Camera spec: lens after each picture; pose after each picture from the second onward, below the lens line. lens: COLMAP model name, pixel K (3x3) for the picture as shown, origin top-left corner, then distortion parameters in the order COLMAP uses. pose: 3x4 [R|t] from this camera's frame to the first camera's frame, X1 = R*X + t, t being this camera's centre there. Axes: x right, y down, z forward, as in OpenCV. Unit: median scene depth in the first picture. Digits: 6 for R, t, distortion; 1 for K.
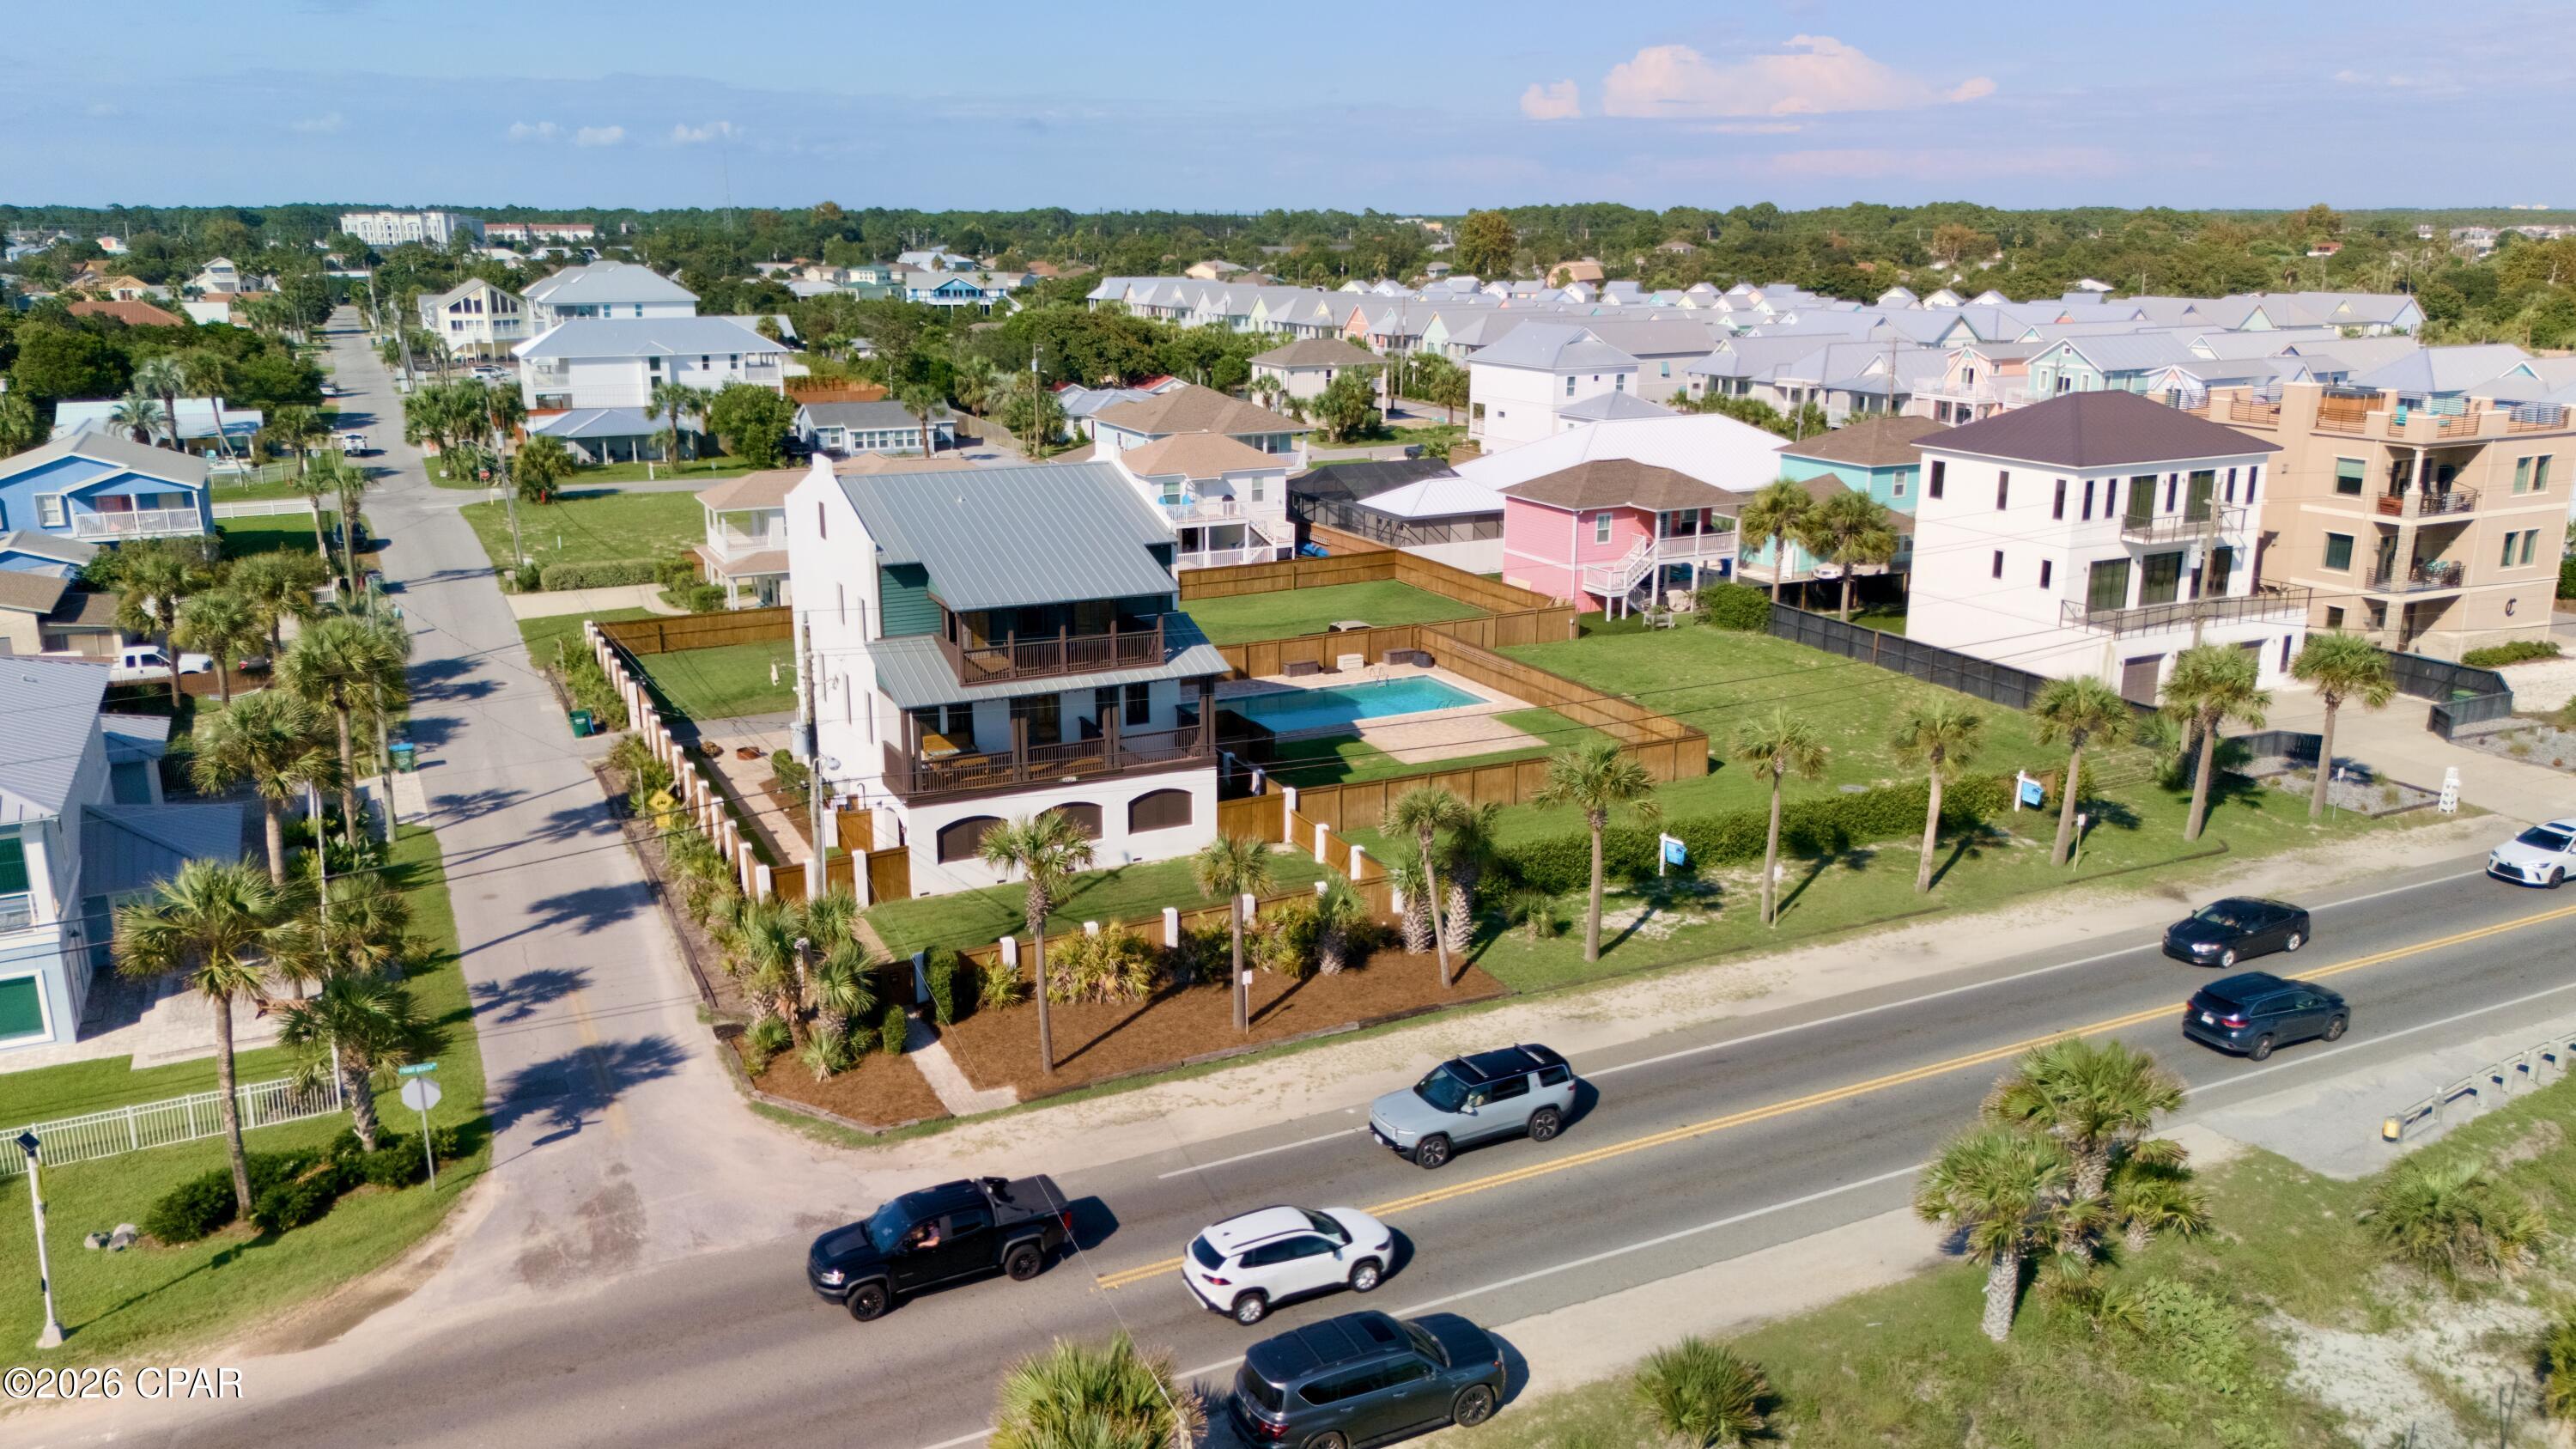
lens RADIAL K [[1895.4, 0, 1288.0], [0, 1895.4, 724.5], [0, 0, 1]] dist [0.045453, -0.042769]
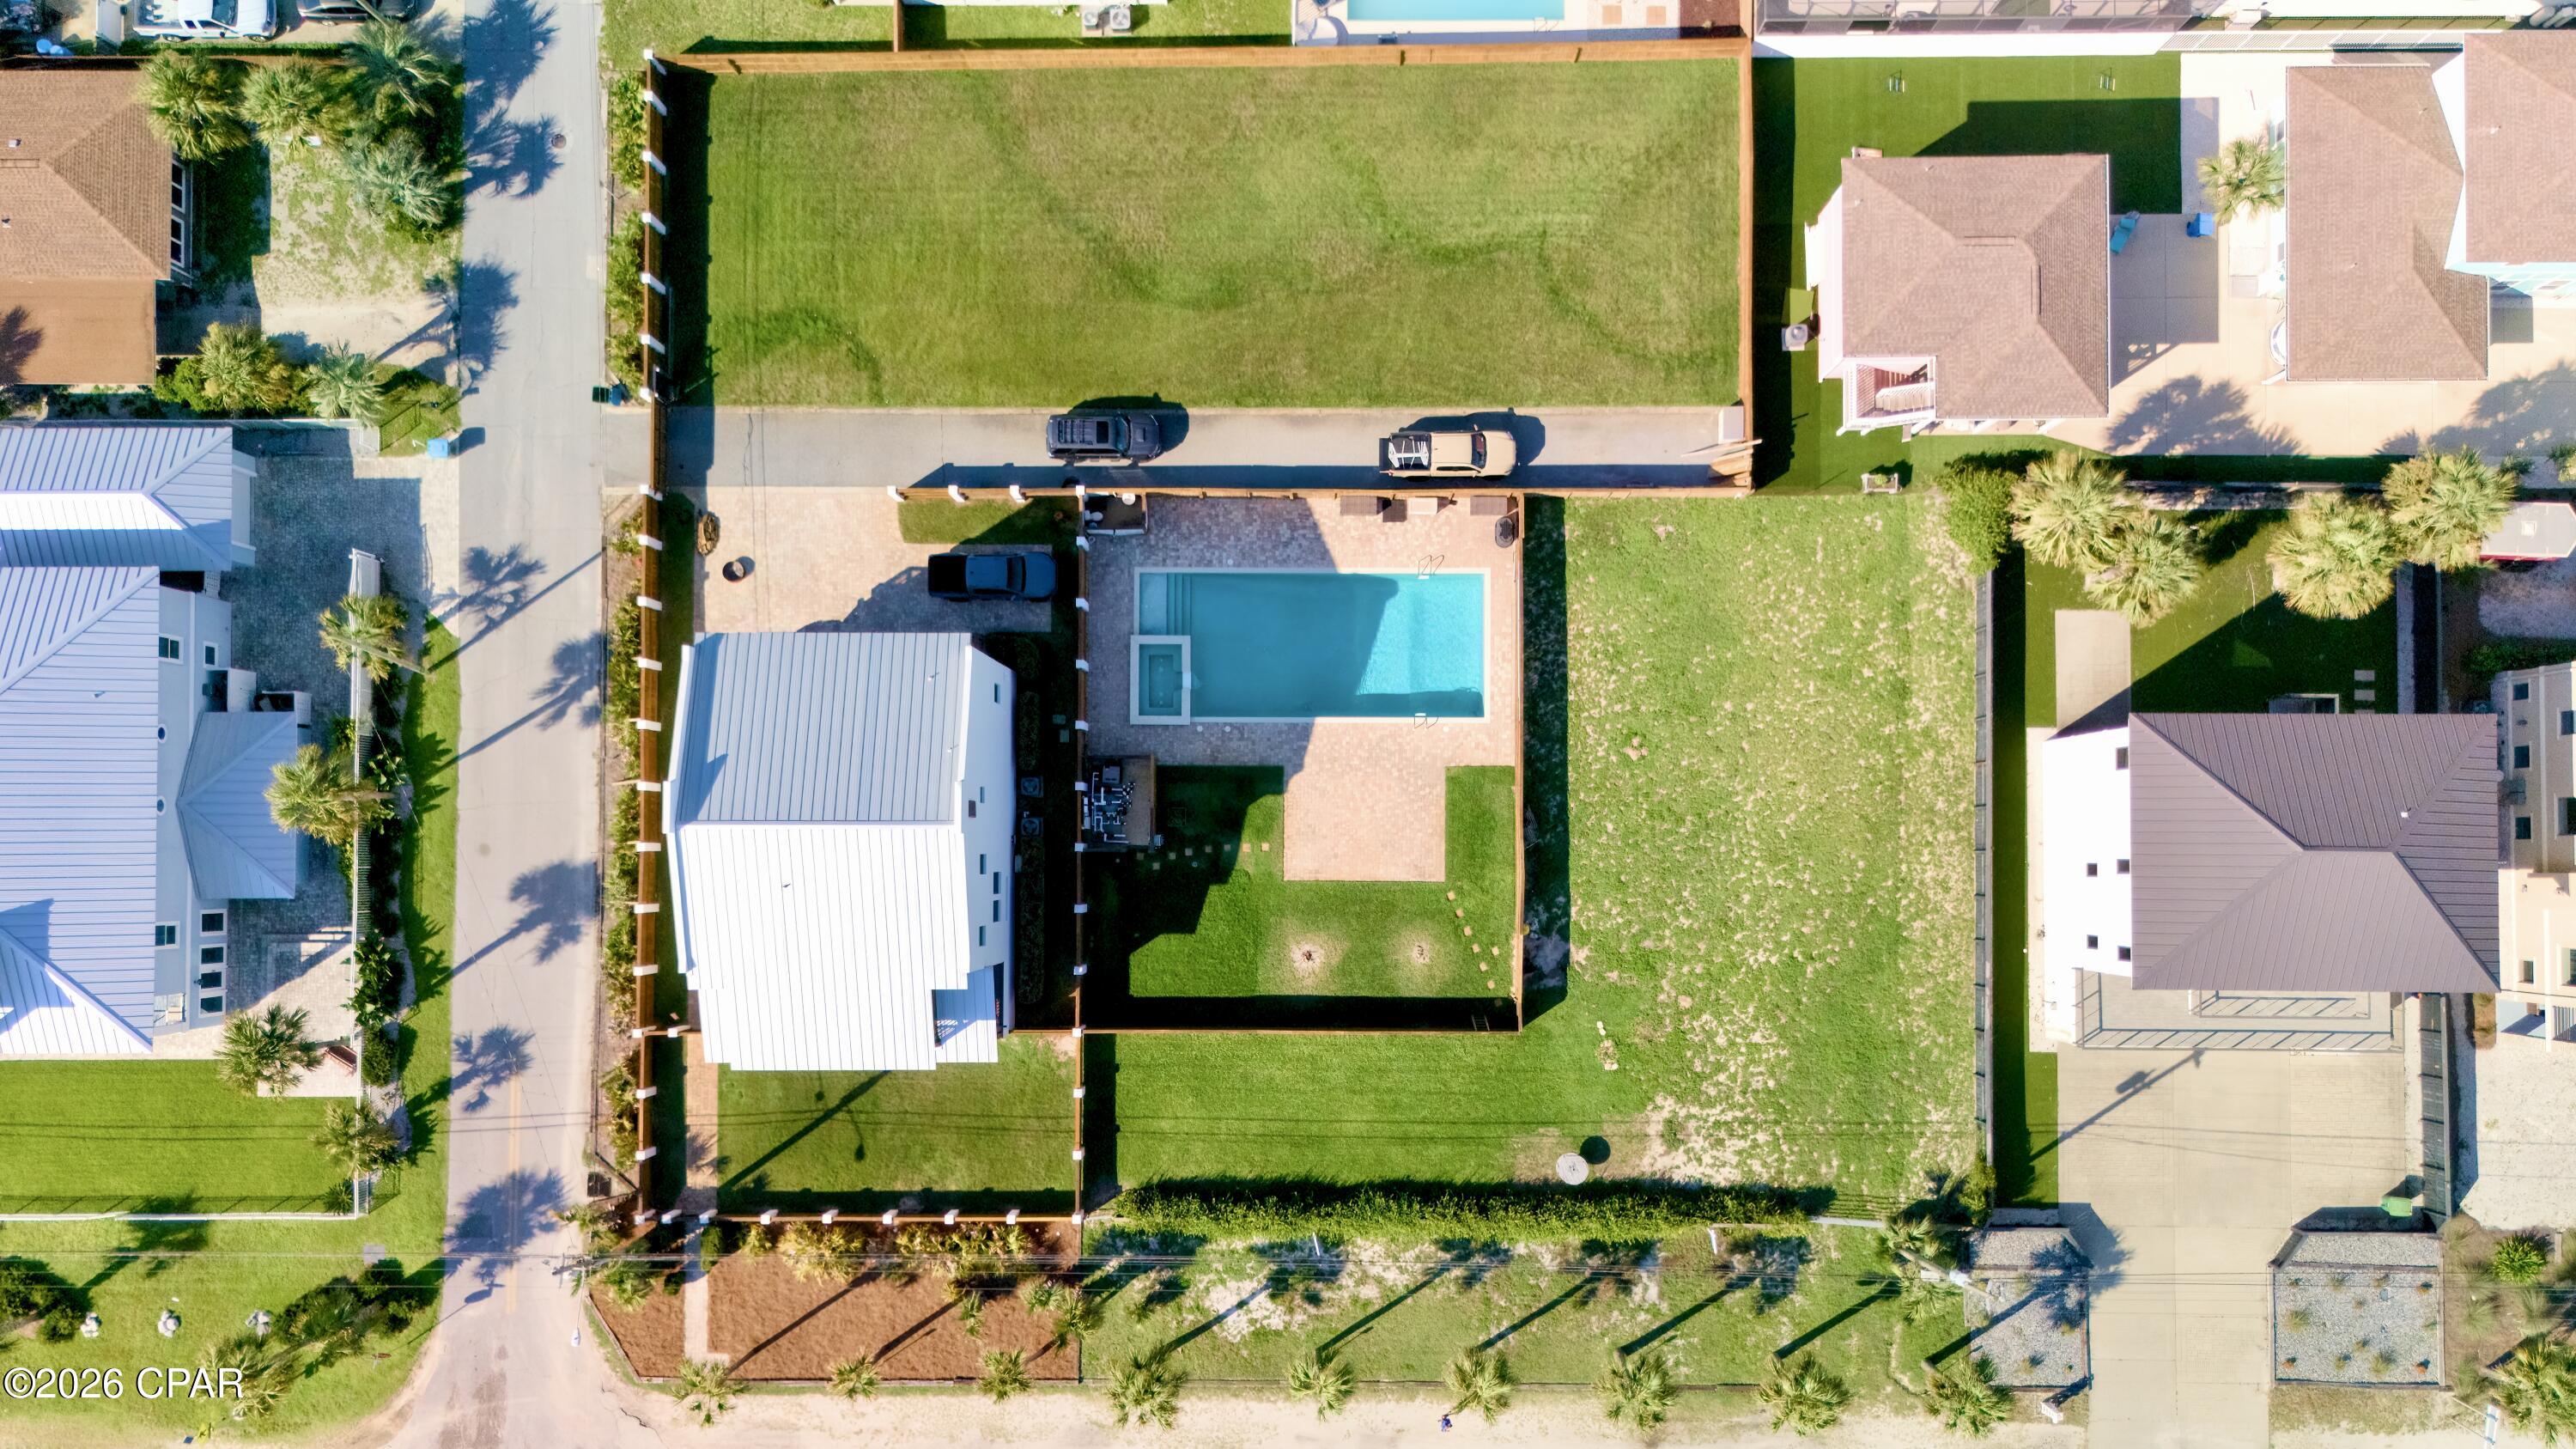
lens RADIAL K [[1871.2, 0, 1304.9], [0, 1871.2, 736.3], [0, 0, 1]] dist [0.054344, -0.037020]
pose [[0.892488, 0.450096, -0.029645, 0.066400], [-0.097526, 0.256713, 0.961555, -0.989778], [0.440402, -0.855285, 0.273009, 0.780479]]
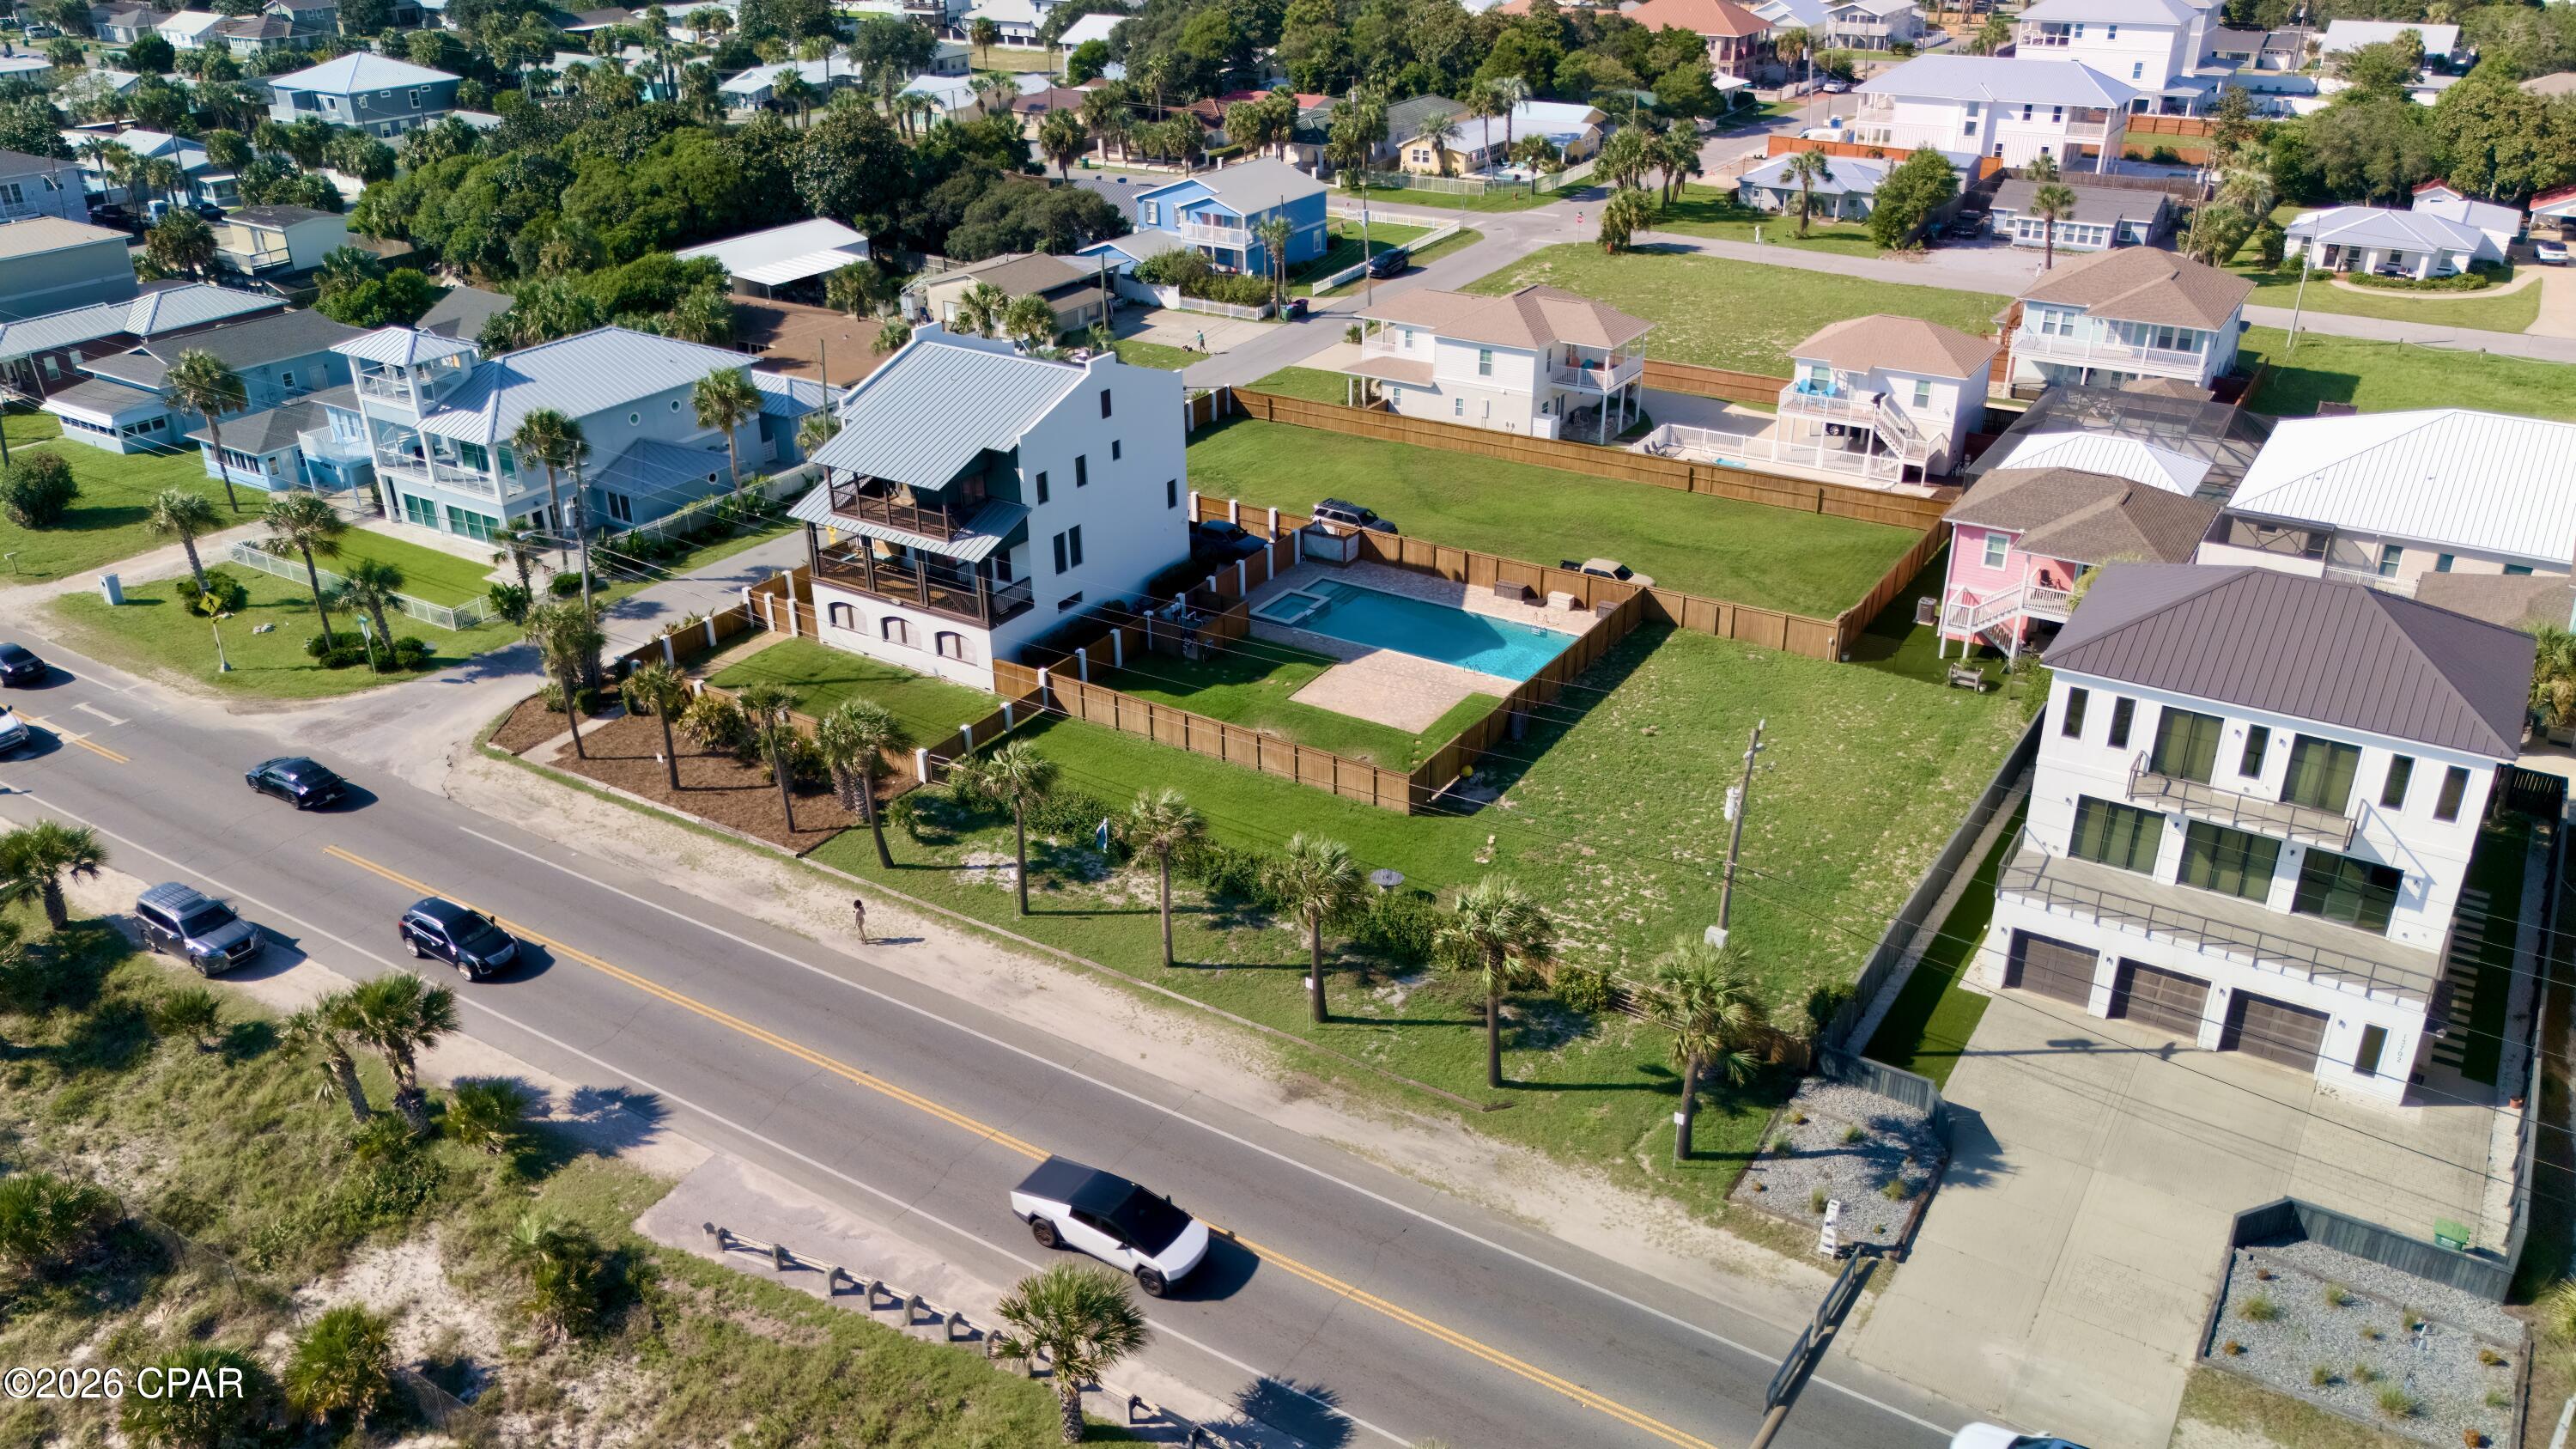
lens RADIAL K [[1871.2, 0, 1304.9], [0, 1871.2, 736.3], [0, 0, 1]] dist [0.054344, -0.037020]
pose [[0.515265, 0.378977, -0.768686, 0.905385], [-0.212226, 0.925405, 0.313984, -0.299358], [0.830338, 0.001350, 0.557258, 0.396053]]
